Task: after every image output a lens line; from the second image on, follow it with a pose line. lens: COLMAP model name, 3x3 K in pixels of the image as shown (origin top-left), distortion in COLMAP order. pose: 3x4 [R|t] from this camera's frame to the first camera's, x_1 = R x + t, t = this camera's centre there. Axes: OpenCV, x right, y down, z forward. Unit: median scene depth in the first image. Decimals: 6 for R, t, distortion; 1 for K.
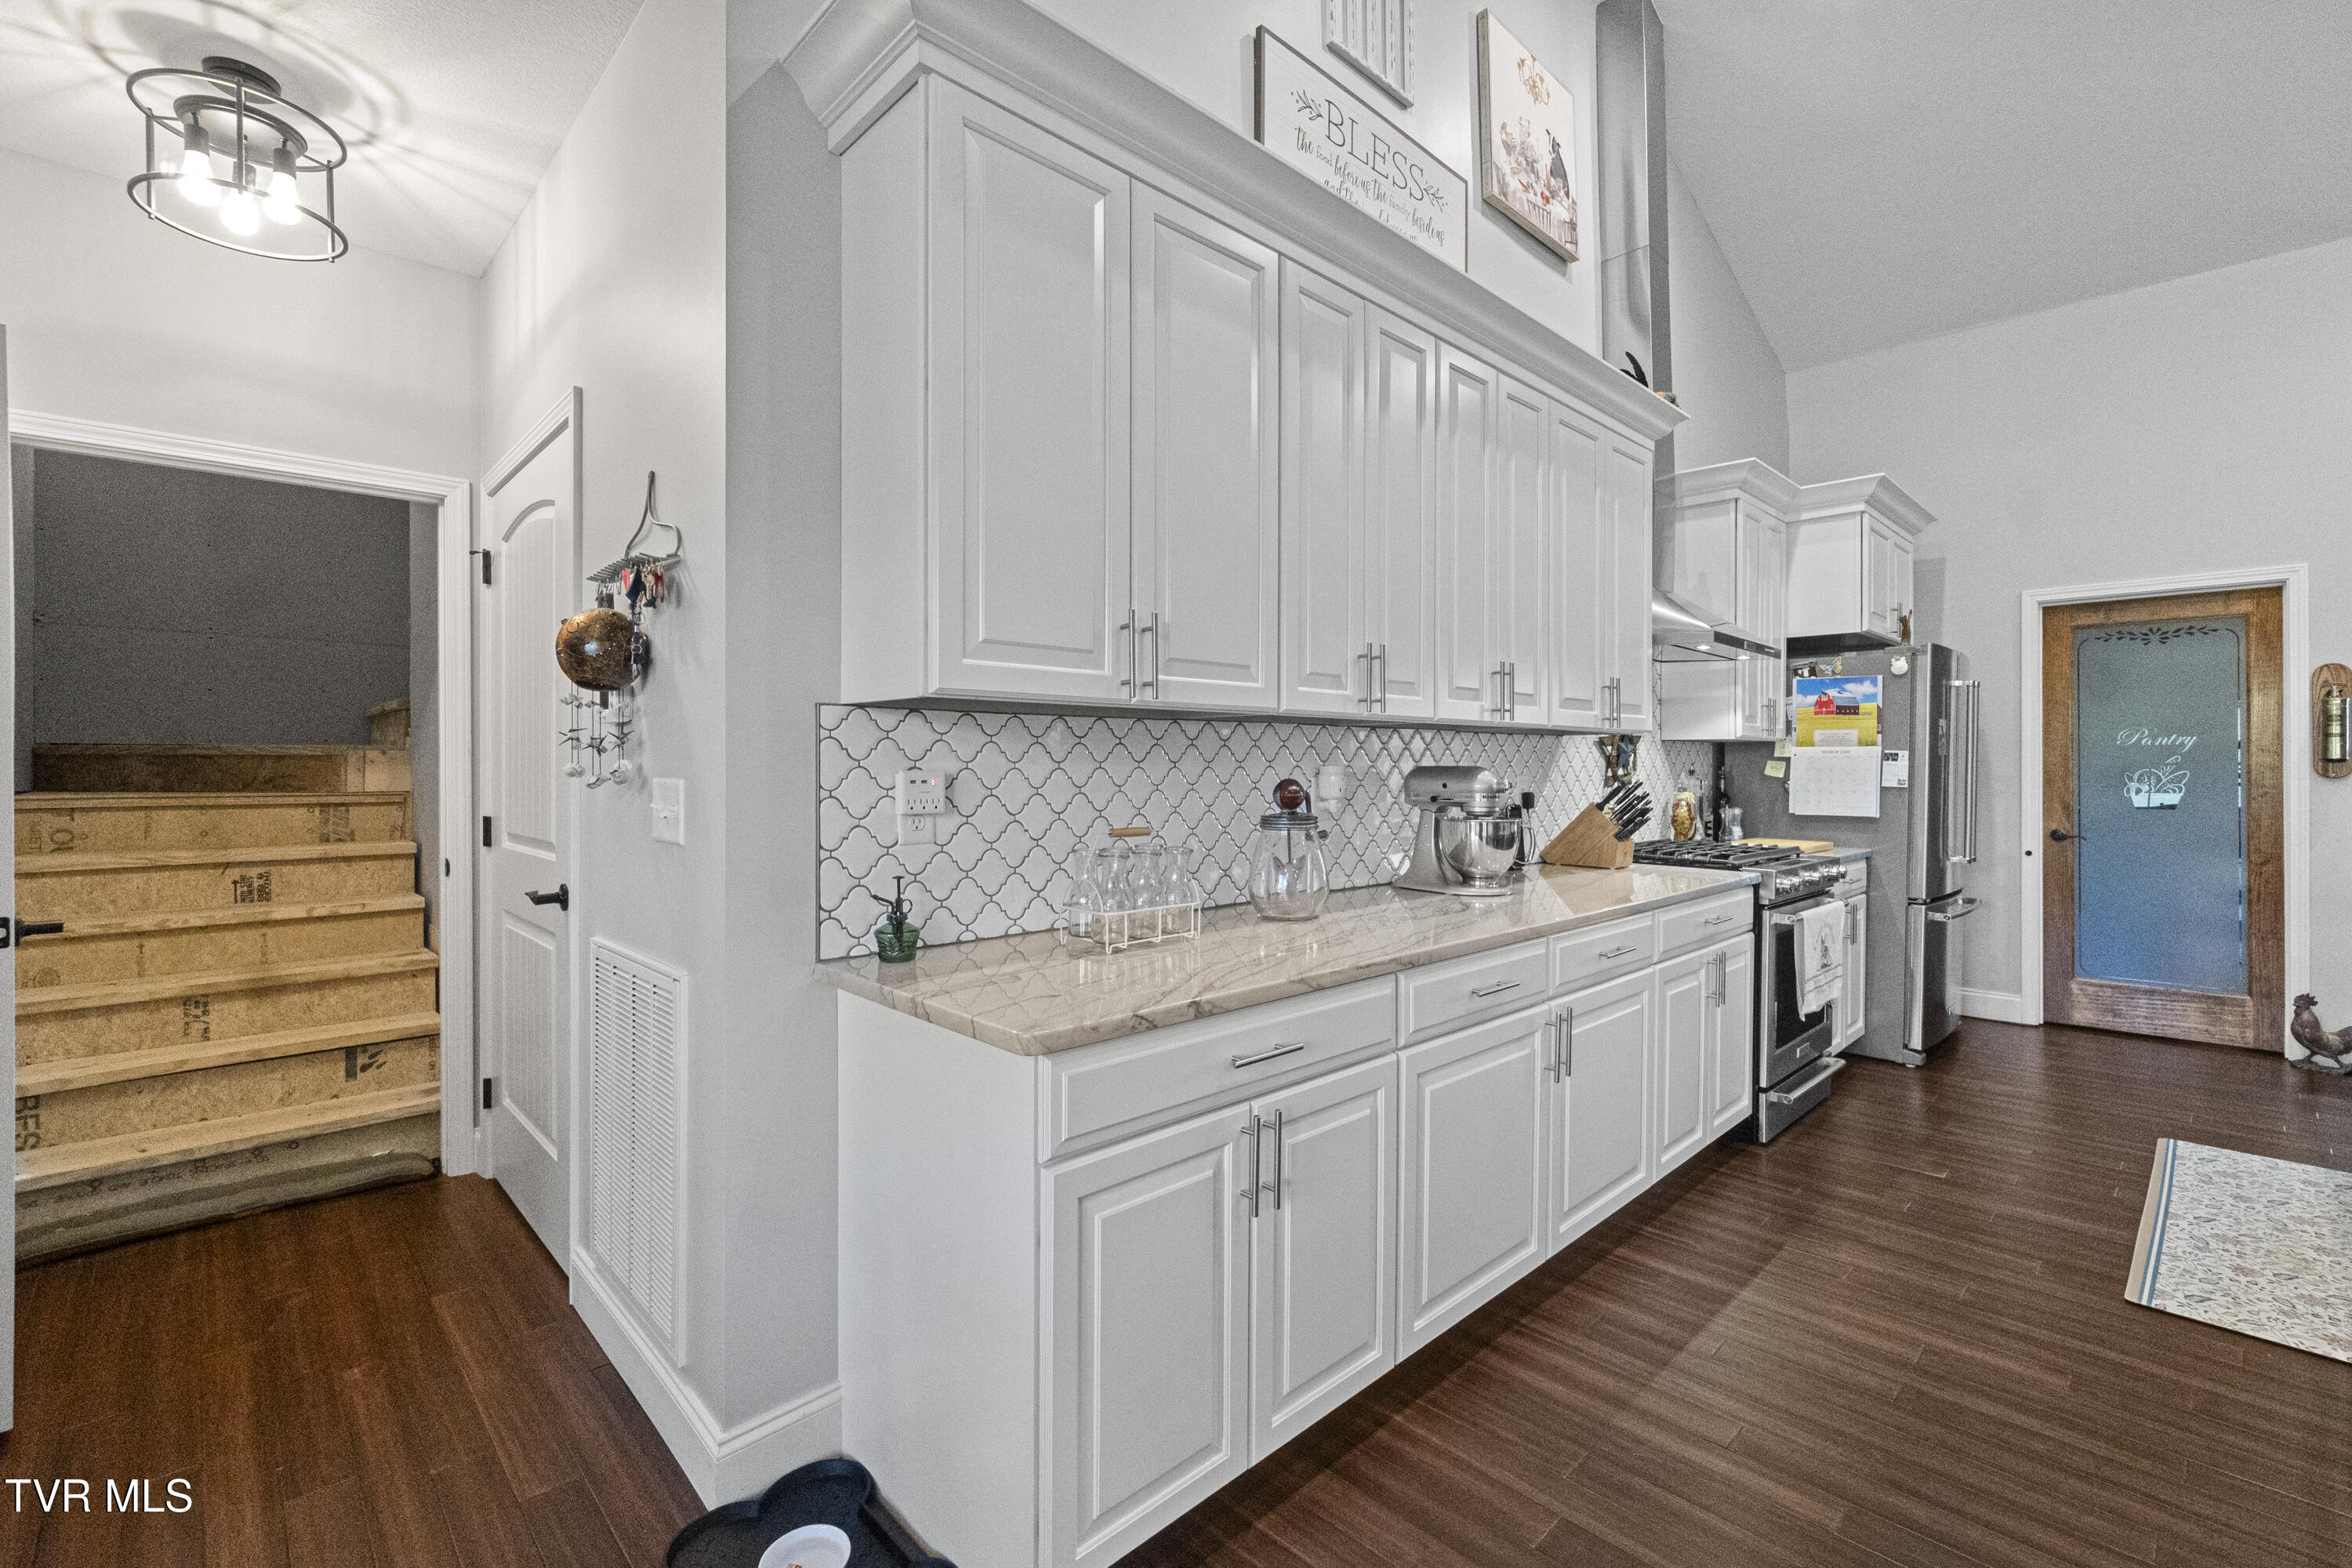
lens RADIAL K [[1024.5, 0, 1177.0], [0, 1024.5, 765.7], [0, 0, 1]] dist [-0.002347, 0.000186]
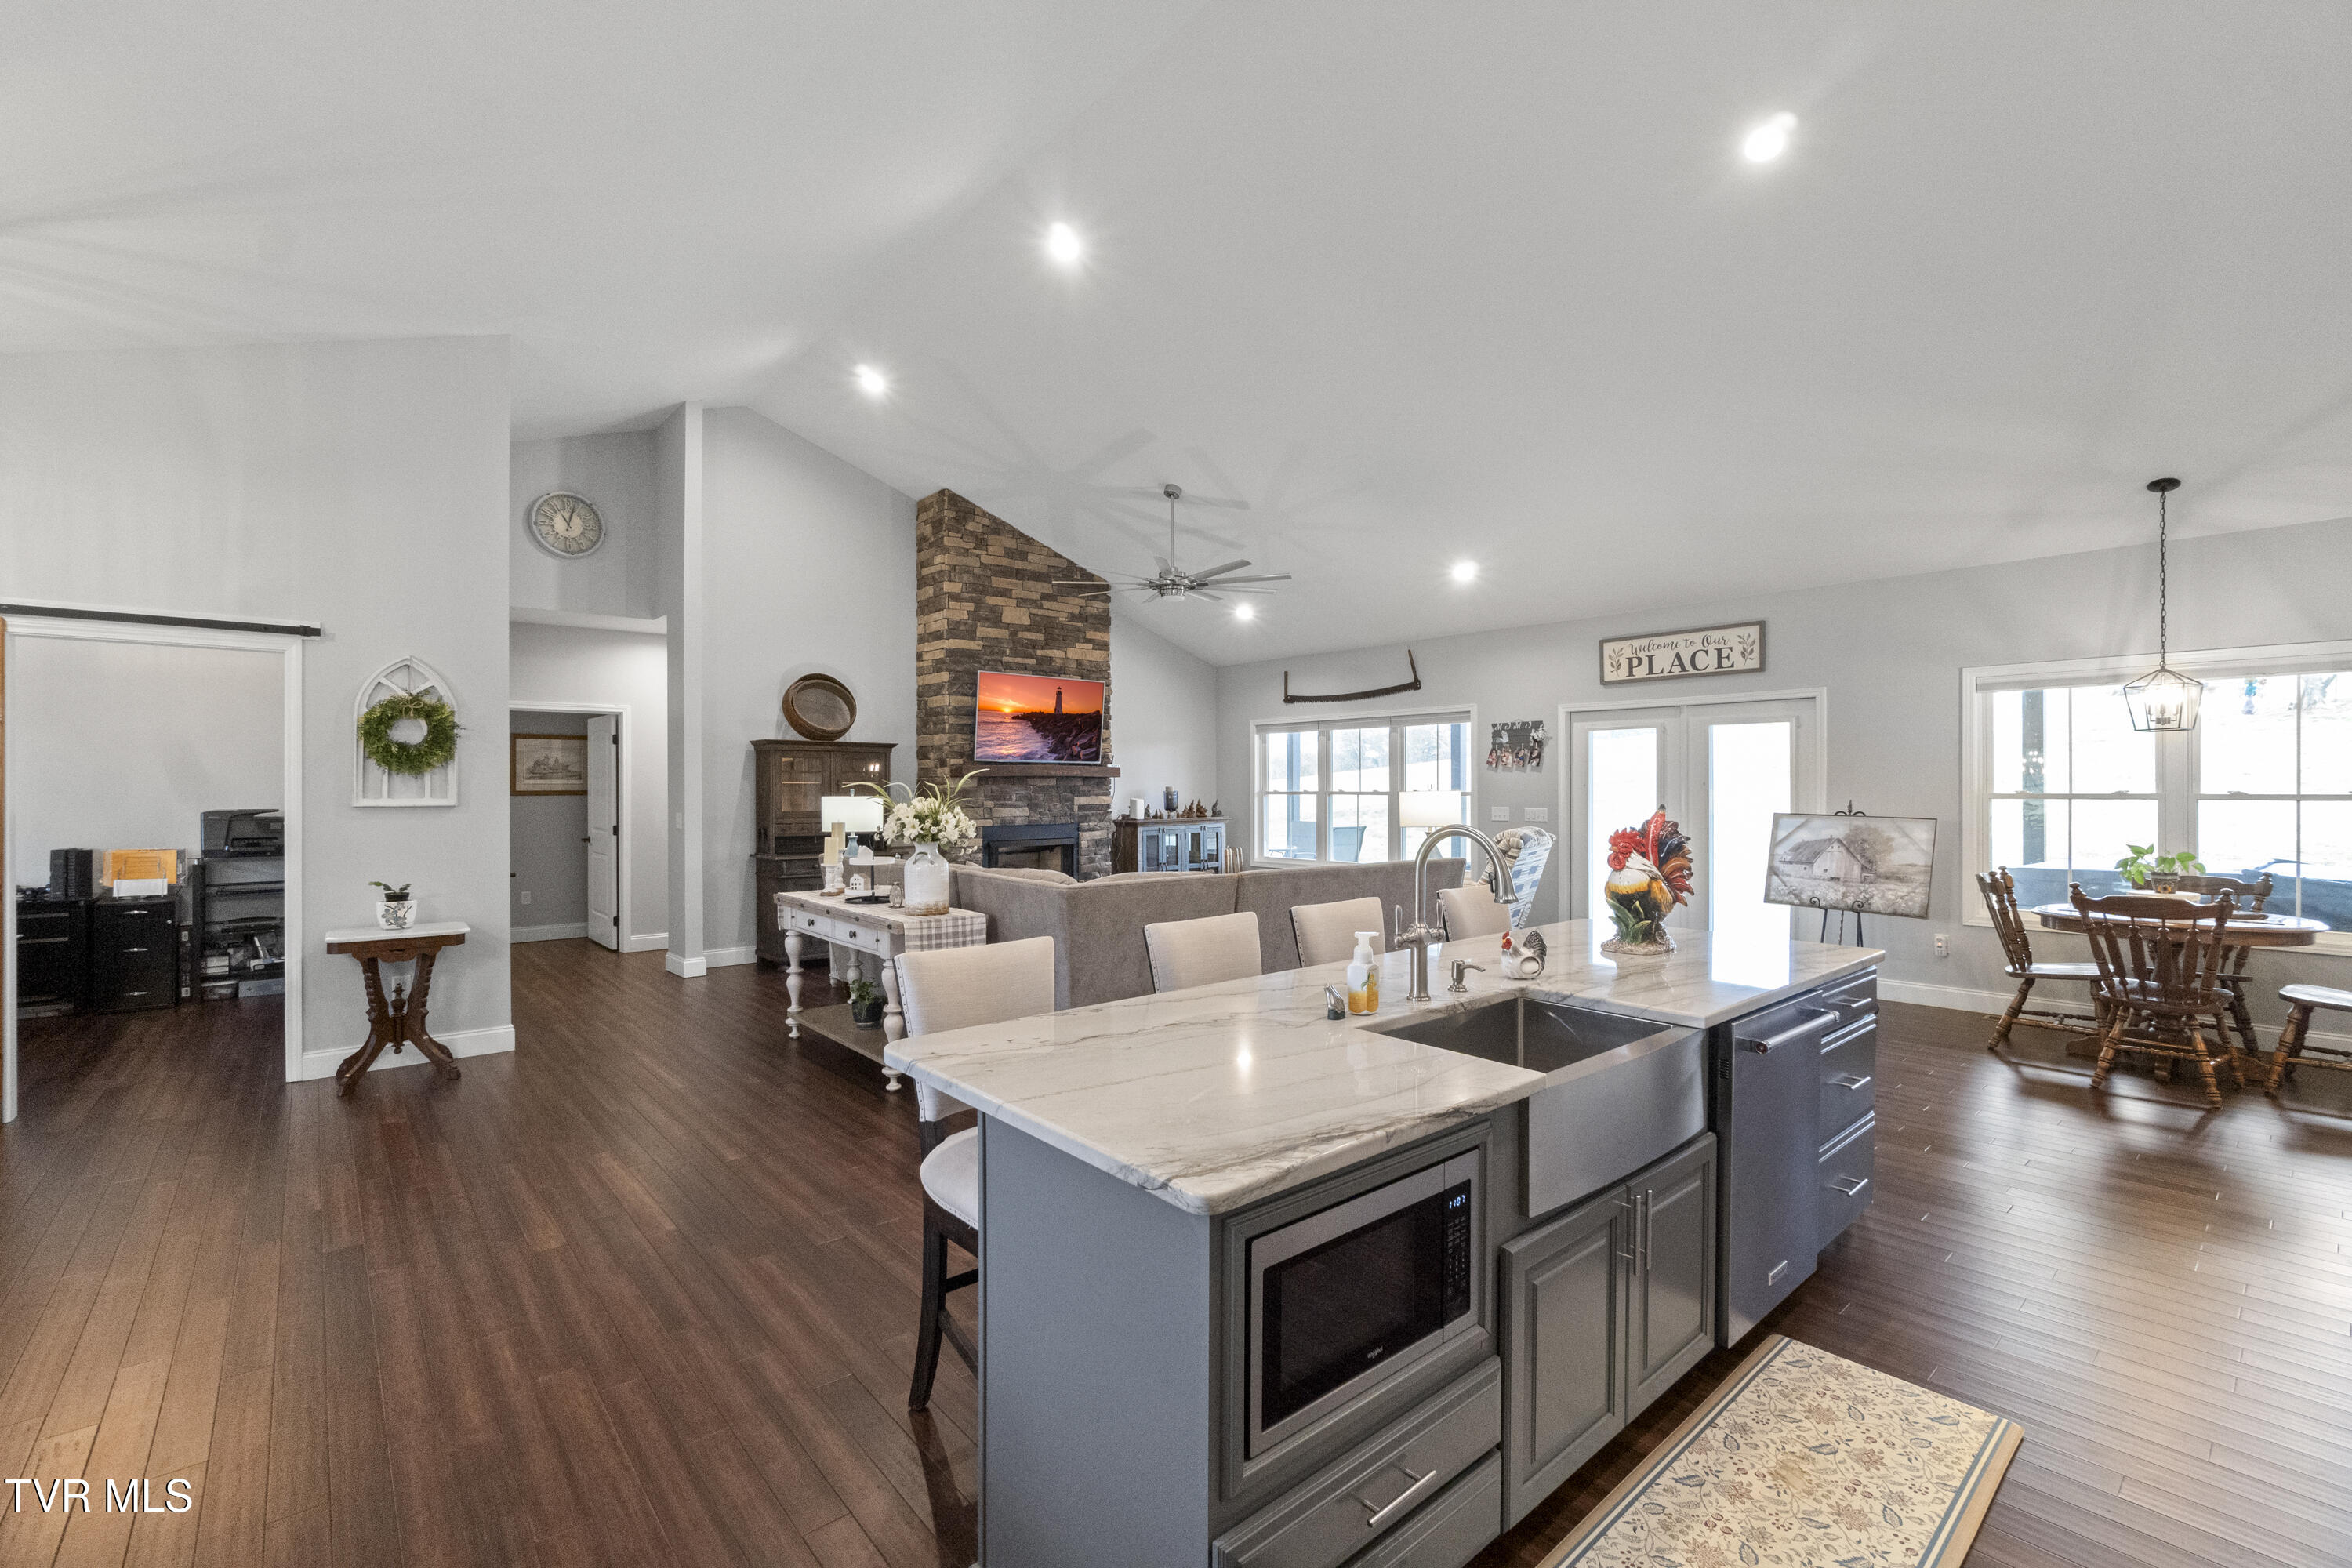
lens RADIAL K [[1013.4, 0, 1176.7], [0, 1013.4, 780.7], [0, 0, 1]] dist [-0.004043, 0.000490]
pose [[-0.998565, -0.001223, 0.053533, 1.169064], [-0.001376, 0.999995, -0.002812, -0.048663], [-0.053529, -0.002882, -0.998562, 1.389303]]
